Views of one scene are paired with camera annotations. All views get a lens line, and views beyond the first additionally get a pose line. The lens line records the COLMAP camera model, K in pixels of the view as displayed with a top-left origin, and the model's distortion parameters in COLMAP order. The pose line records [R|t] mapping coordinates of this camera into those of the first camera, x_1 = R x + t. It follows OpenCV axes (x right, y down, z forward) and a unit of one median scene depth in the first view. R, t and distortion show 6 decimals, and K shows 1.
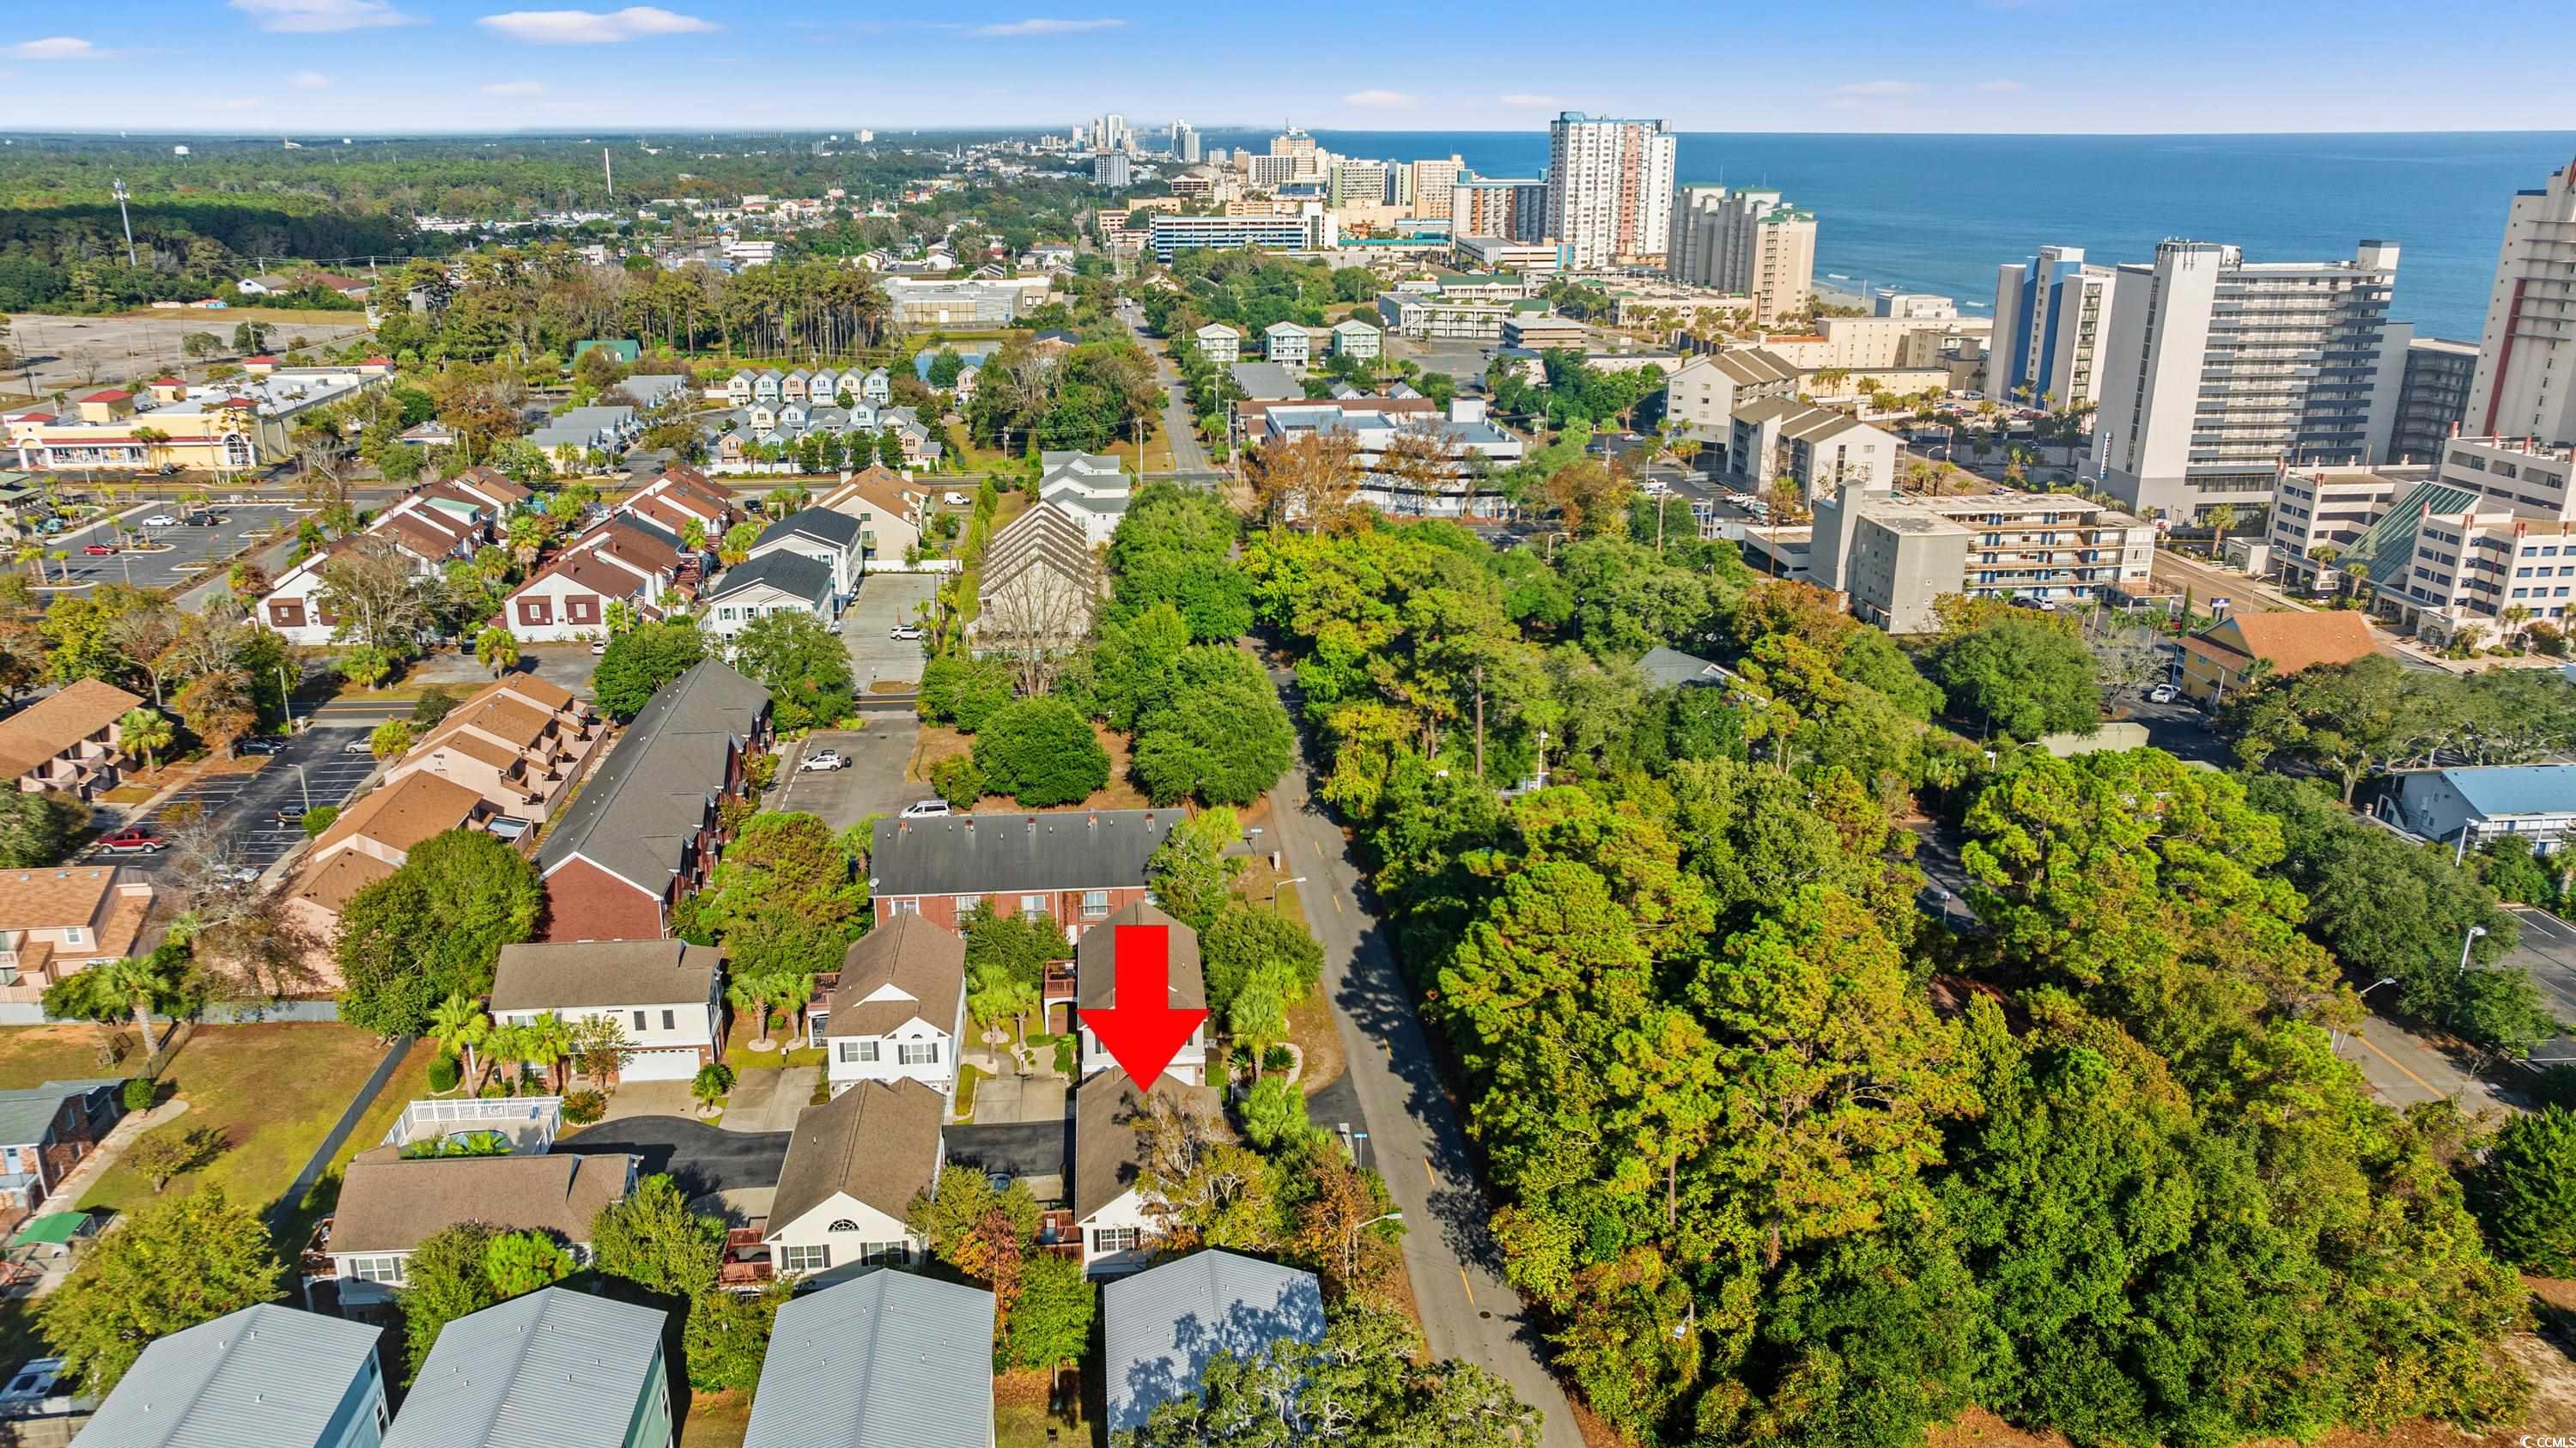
lens RADIAL K [[1824.3, 0, 1292.4], [0, 1824.3, 732.0], [0, 0, 1]] dist [-0.027402, 0.036540]
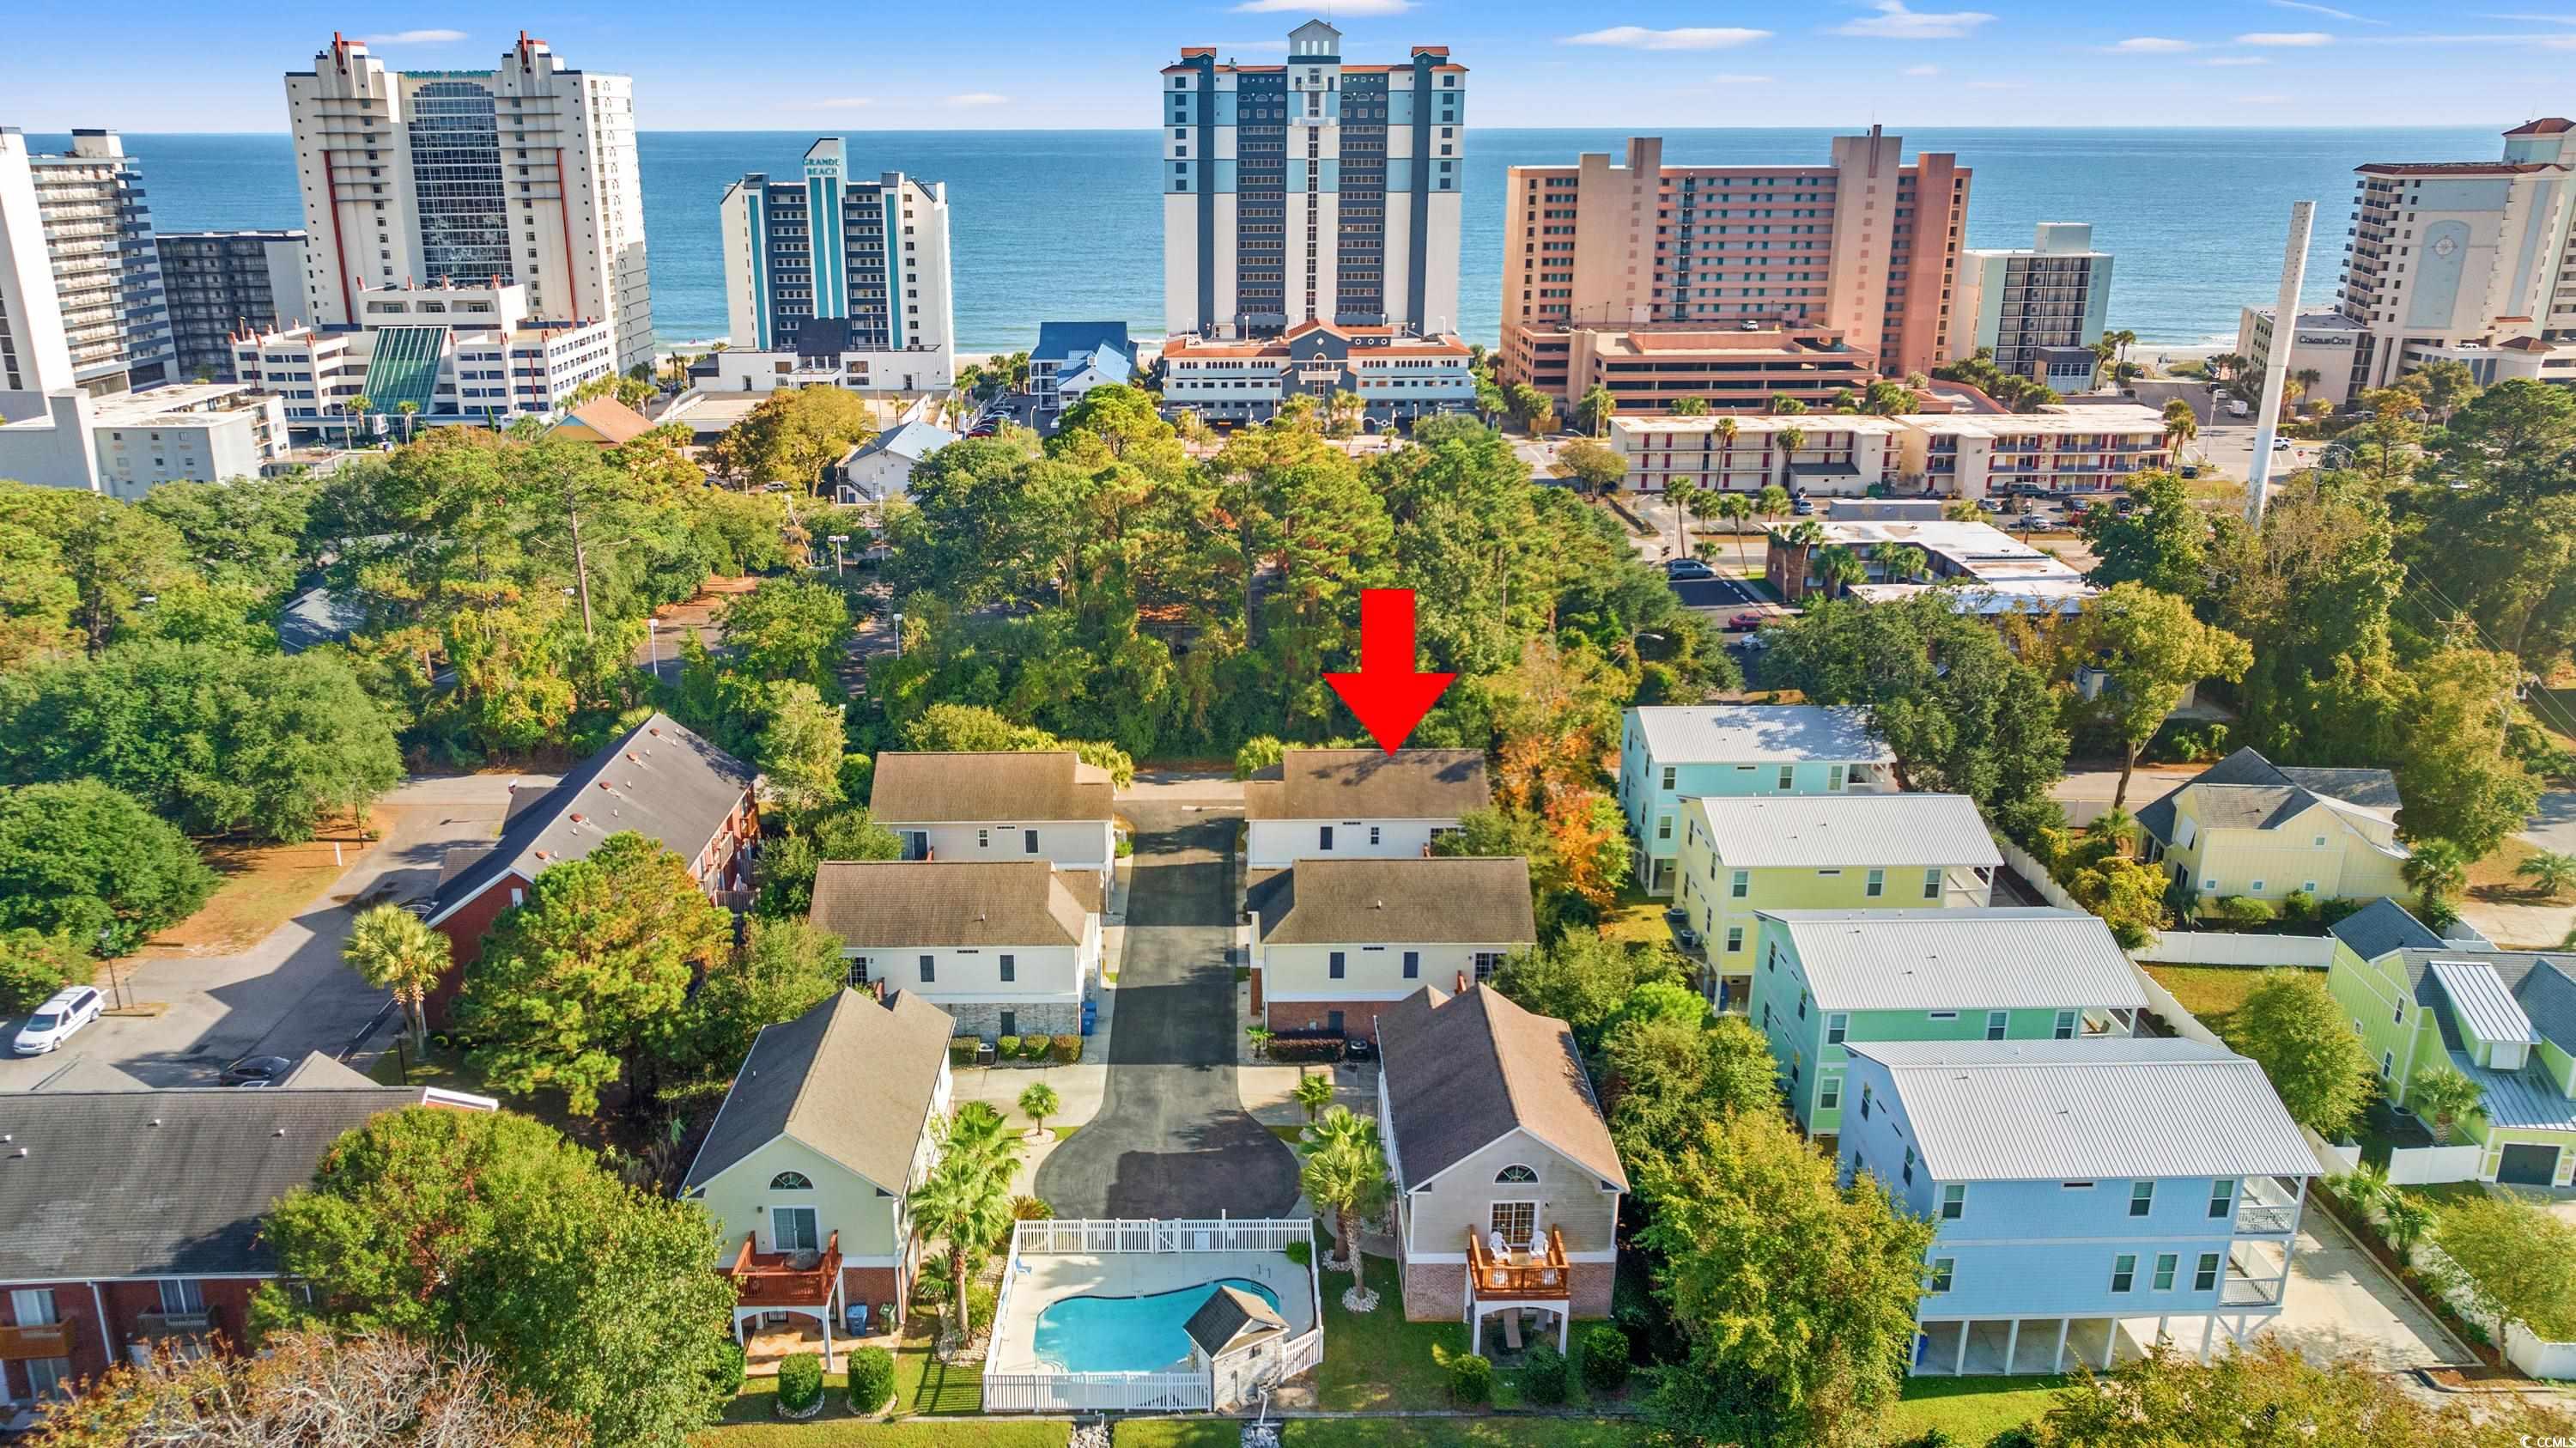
lens RADIAL K [[1824.3, 0, 1235.9], [0, 1824.3, 724.8], [0, 0, 1]] dist [-0.027402, 0.036540]
pose [[0.086530, -0.313653, 0.945587, -0.449994], [0.322120, 0.906972, 0.271367, -0.048952], [-0.942736, 0.281111, 0.179514, 0.361689]]
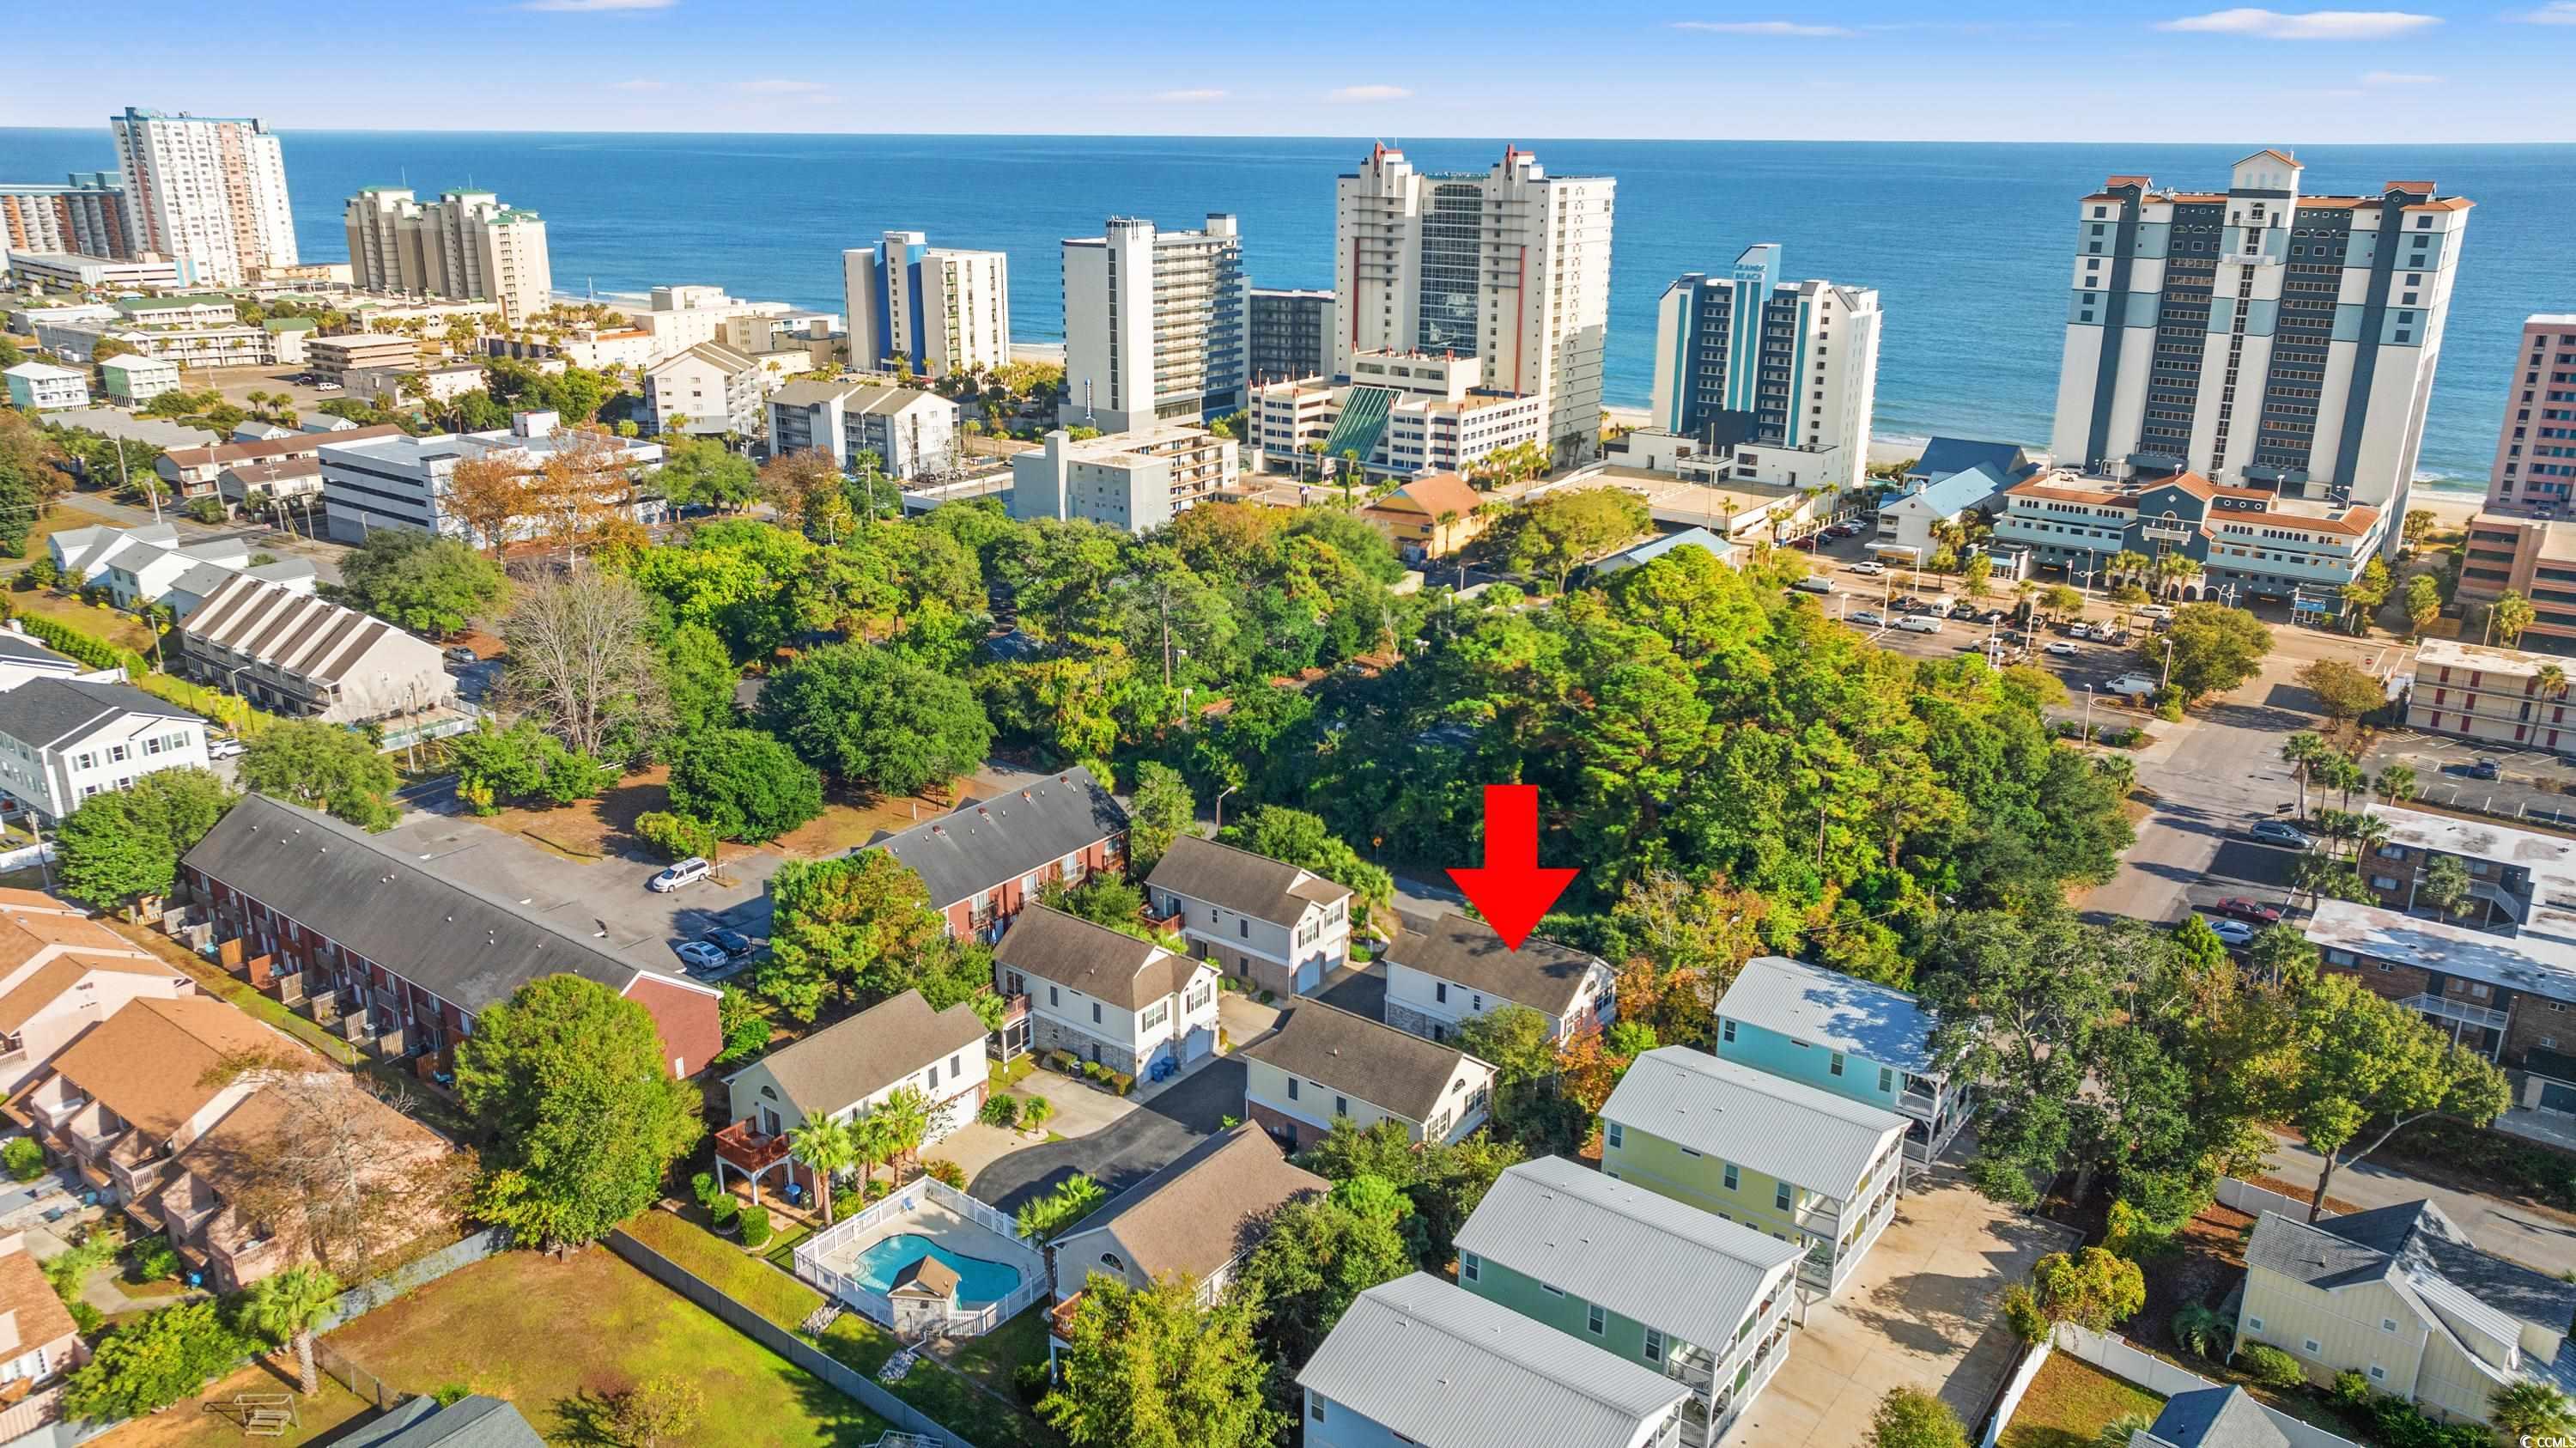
lens RADIAL K [[1824.3, 0, 1274.4], [0, 1824.3, 702.5], [0, 0, 1]] dist [-0.027402, 0.036540]
pose [[0.677017, -0.217669, 0.703042, -0.420725], [0.227875, 0.970317, 0.080980, -0.031363], [-0.699801, 0.105381, 0.706522, 0.096982]]
